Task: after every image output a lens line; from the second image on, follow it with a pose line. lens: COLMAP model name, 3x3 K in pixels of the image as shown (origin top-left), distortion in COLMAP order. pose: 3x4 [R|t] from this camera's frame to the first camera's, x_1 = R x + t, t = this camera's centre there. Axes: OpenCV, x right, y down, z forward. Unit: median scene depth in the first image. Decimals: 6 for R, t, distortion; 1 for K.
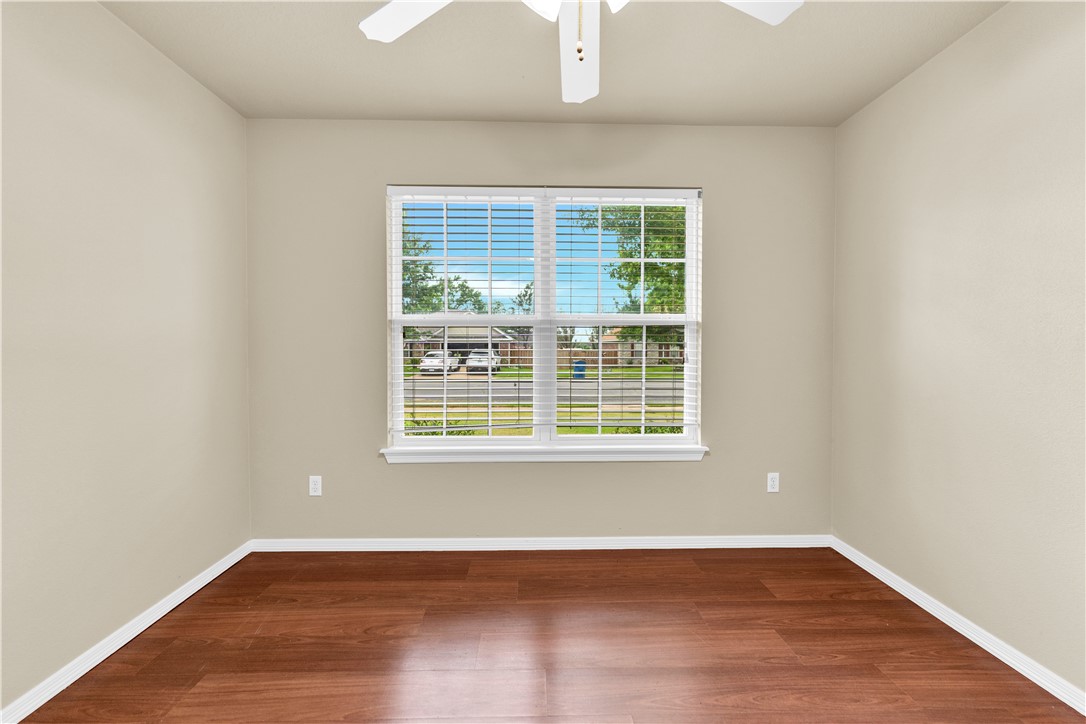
lens RADIAL K [[438.8, 0, 543.0], [0, 438.8, 362.0], [0, 0, 1]] dist [0.001707, 0.000295]
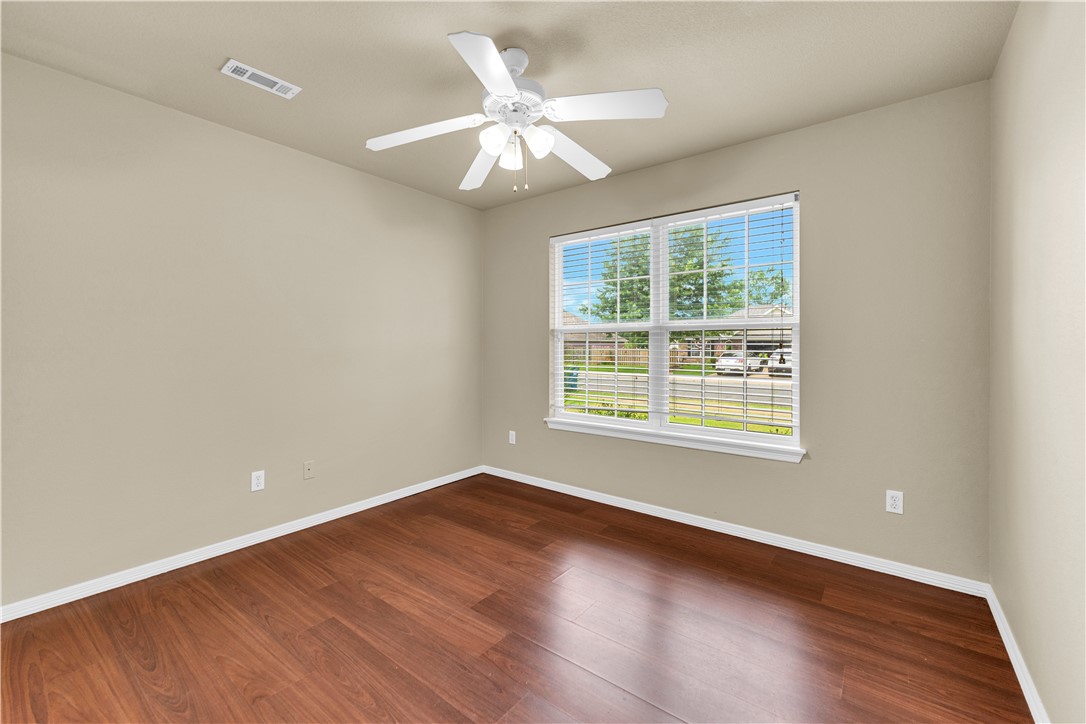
lens RADIAL K [[438.8, 0, 543.0], [0, 438.8, 362.0], [0, 0, 1]] dist [0.001707, 0.000295]
pose [[0.780334, 0.022722, -0.624951, 0.534432], [-0.020761, 0.999730, 0.010426, -0.003291], [0.625019, 0.004839, 0.780595, -0.145303]]
